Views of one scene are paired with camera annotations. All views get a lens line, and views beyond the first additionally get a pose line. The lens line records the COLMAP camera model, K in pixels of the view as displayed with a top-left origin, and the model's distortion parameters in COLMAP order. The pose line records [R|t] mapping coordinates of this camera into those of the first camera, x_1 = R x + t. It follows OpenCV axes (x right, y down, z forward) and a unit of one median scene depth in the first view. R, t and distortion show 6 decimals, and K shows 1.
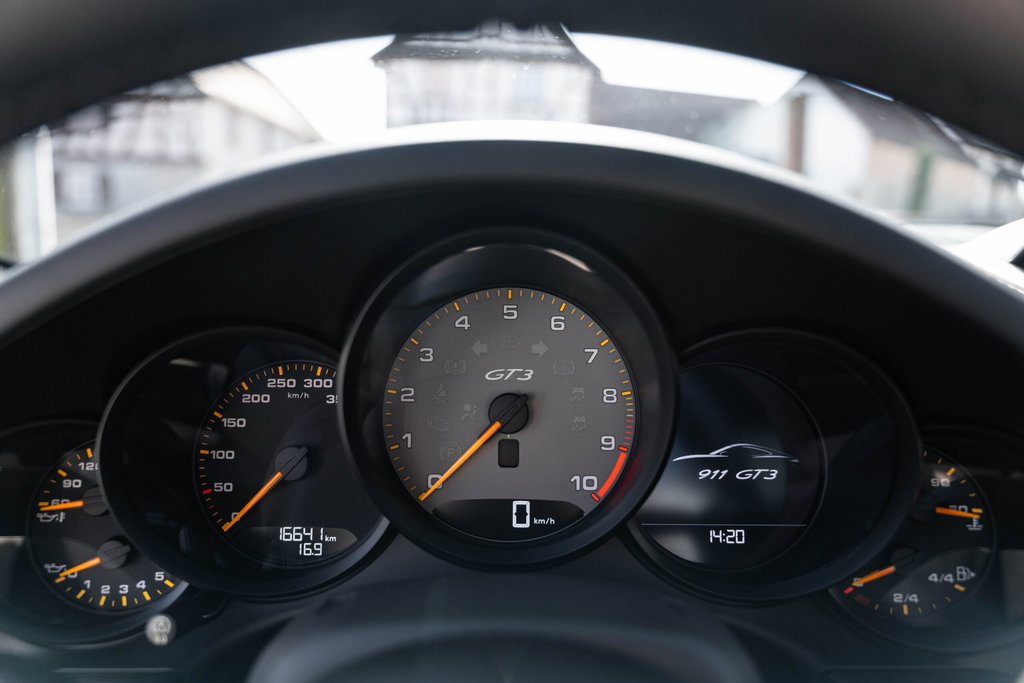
lens RADIAL K [[688.3, 0, 506.0], [0, 688.3, 340.9], [0, 0, 1]] dist [-0.005732, -0.004091]
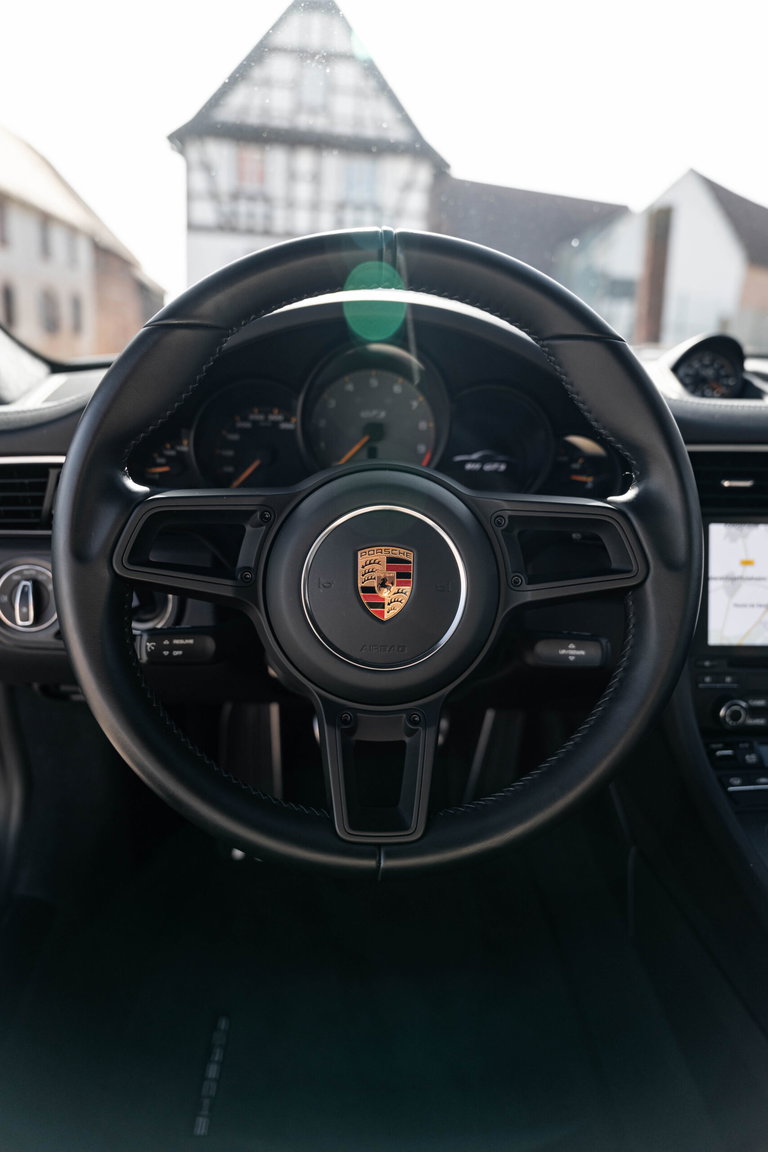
lens RADIAL K [[788.9, 0, 380.3], [0, 788.9, 578.1], [0, 0, 1]] dist [-0.007626, -0.001178]
pose [[0.997930, 0.005770, 0.064058, -0.117355], [-0.013011, 0.993487, 0.113199, 0.261552], [-0.062987, -0.113798, 0.991505, -1.317158]]
